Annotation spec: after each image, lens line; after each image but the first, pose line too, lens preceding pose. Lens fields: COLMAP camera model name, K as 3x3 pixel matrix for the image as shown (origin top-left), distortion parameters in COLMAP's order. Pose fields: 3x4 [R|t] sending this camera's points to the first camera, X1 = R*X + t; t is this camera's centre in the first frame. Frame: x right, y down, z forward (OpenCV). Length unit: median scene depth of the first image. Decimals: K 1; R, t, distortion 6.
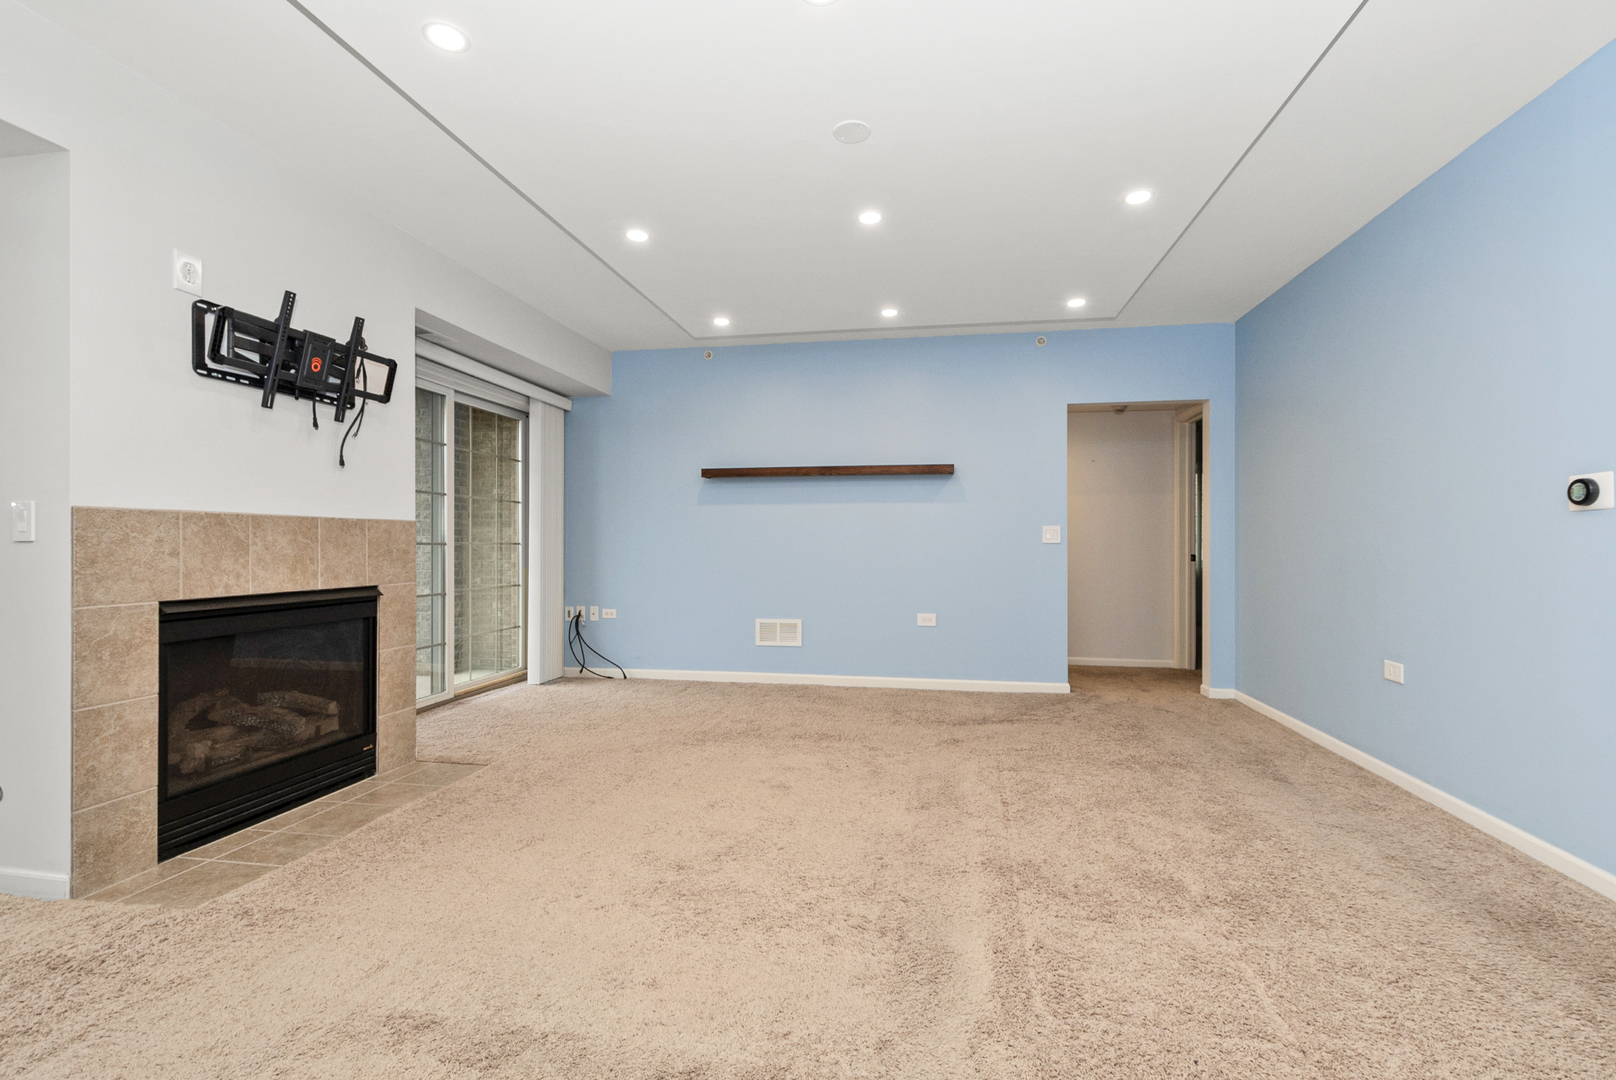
lens RADIAL K [[711.0, 0, 816.6], [0, 711.0, 547.6], [0, 0, 1]] dist [0.005216, -0.002421]
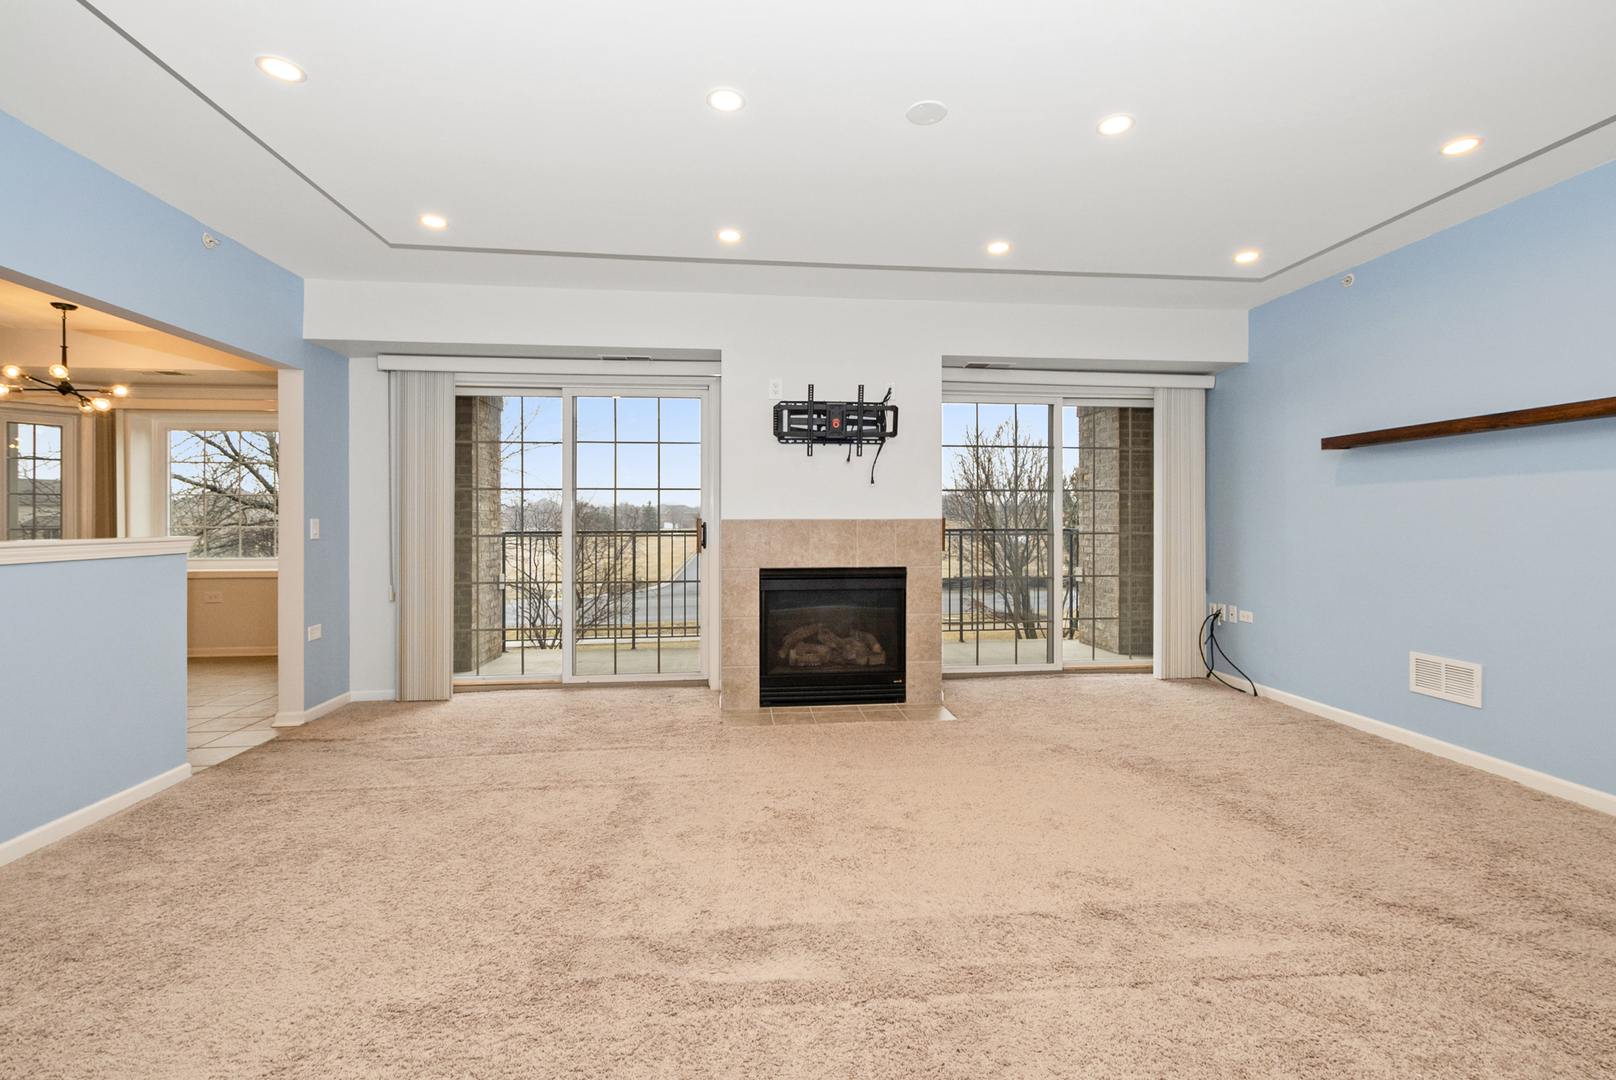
lens RADIAL K [[711.0, 0, 814.8], [0, 711.0, 526.2], [0, 0, 1]] dist [0.005216, -0.002421]
pose [[0.279886, 0.005195, -0.960019, 0.670271], [-0.003291, 0.999985, 0.004452, -0.032115], [0.960028, 0.001913, 0.279899, 0.445088]]
